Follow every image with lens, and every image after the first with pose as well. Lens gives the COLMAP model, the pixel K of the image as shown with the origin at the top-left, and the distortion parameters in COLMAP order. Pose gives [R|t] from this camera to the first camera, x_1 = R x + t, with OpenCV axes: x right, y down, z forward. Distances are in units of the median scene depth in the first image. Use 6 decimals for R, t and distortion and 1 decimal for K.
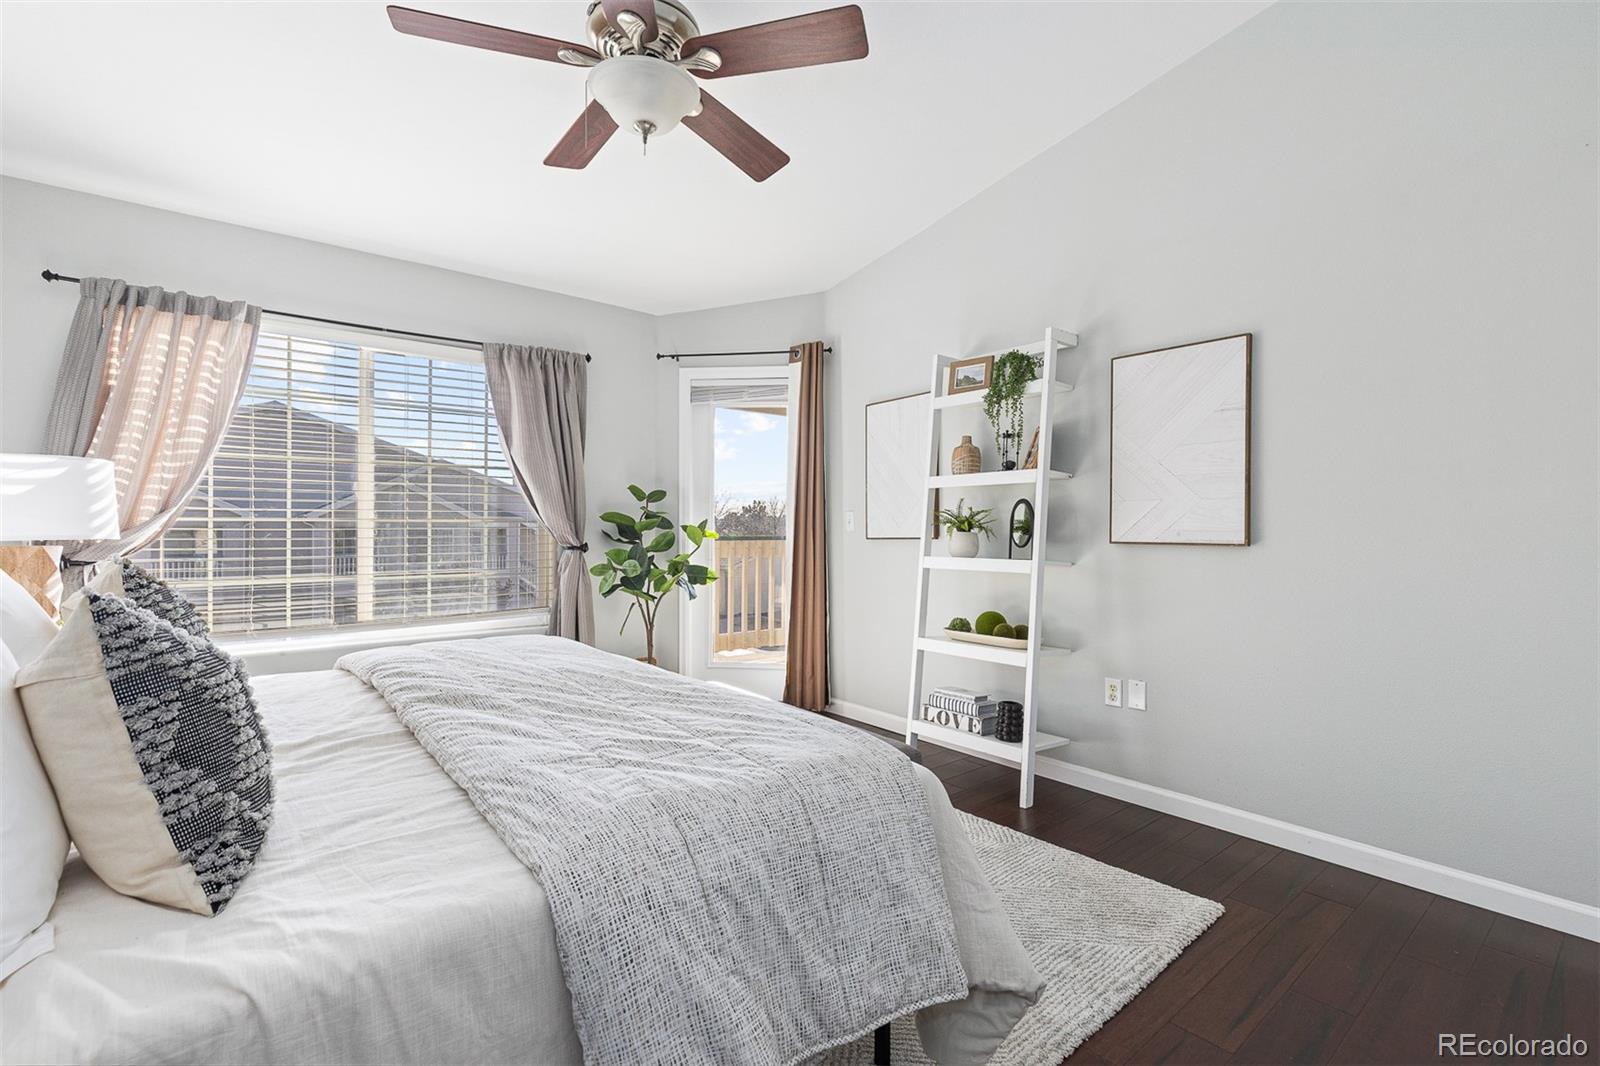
lens RADIAL K [[722.9, 0, 796.7], [0, 722.9, 527.0], [0, 0, 1]] dist [0.008941, -0.002347]
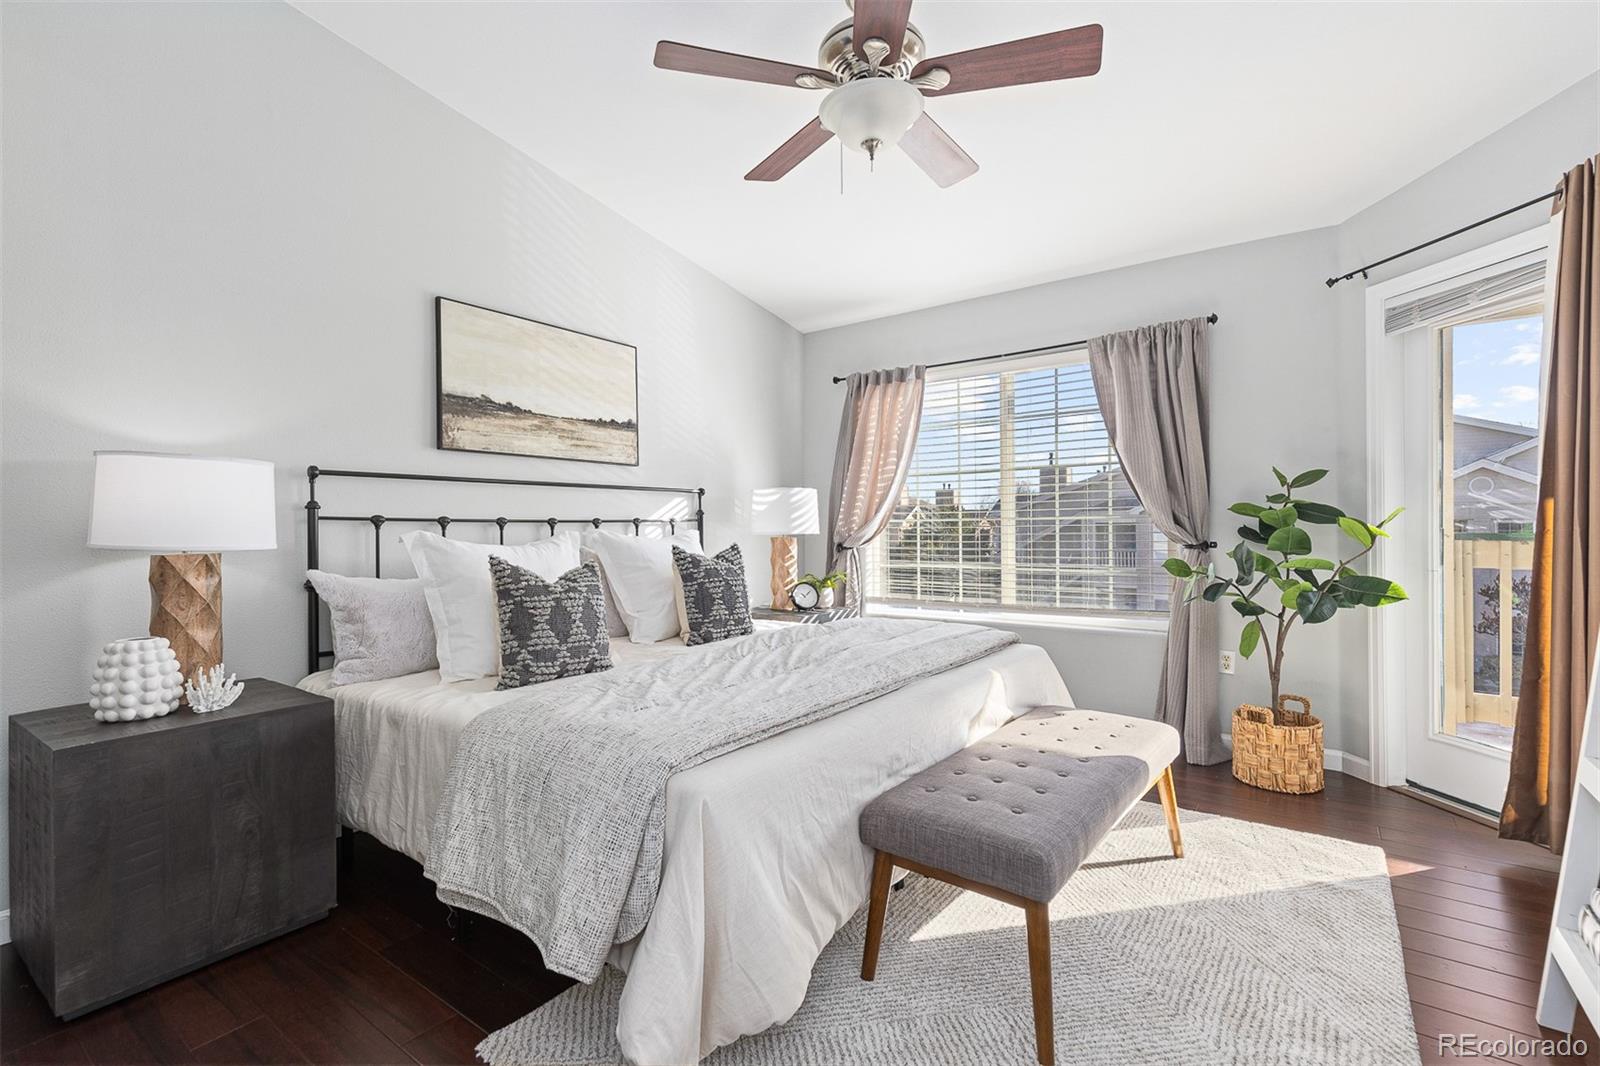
lens RADIAL K [[722.9, 0, 788.8], [0, 722.9, 525.5], [0, 0, 1]] dist [0.008941, -0.002347]
pose [[0.238060, -0.005968, -0.971232, 0.498399], [0.012027, 0.999923, -0.003197, 0.000910], [0.971176, -0.010920, 0.238114, 0.401062]]
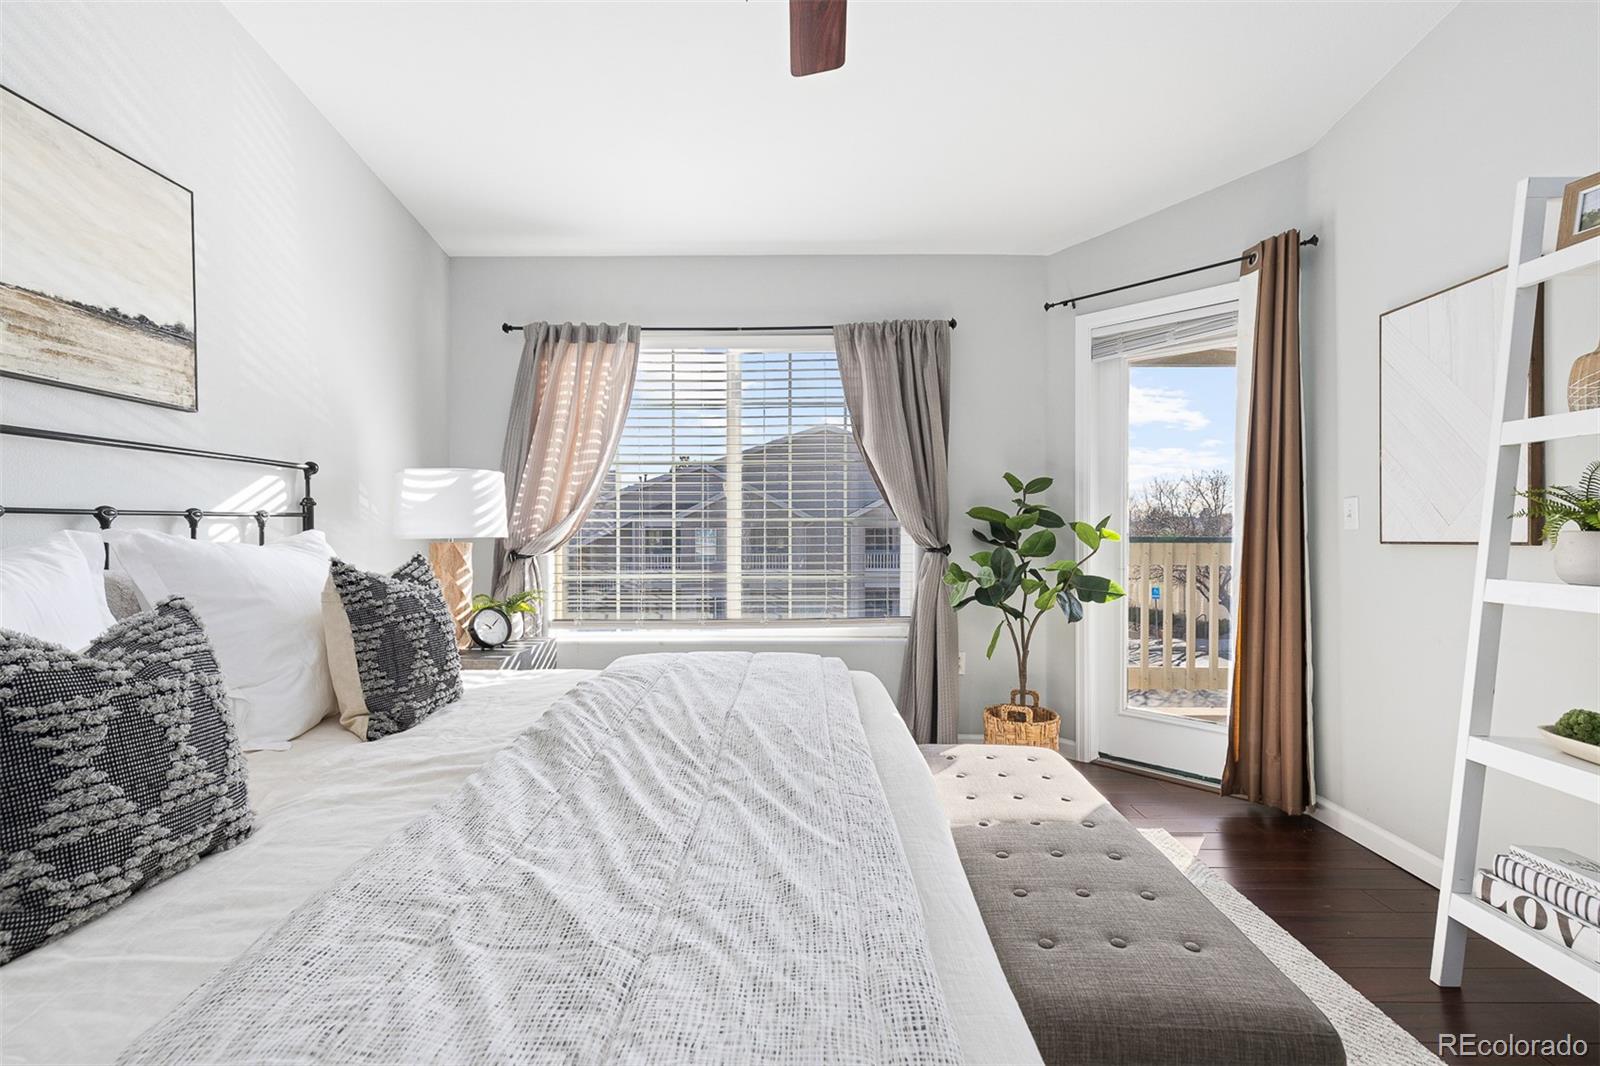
lens RADIAL K [[722.9, 0, 794.8], [0, 722.9, 527.6], [0, 0, 1]] dist [0.008941, -0.002347]
pose [[0.768458, -0.003425, -0.639891, 0.131128], [0.004806, 0.999988, 0.000419, 0.001612], [0.639882, -0.003397, 0.768466, 0.294358]]
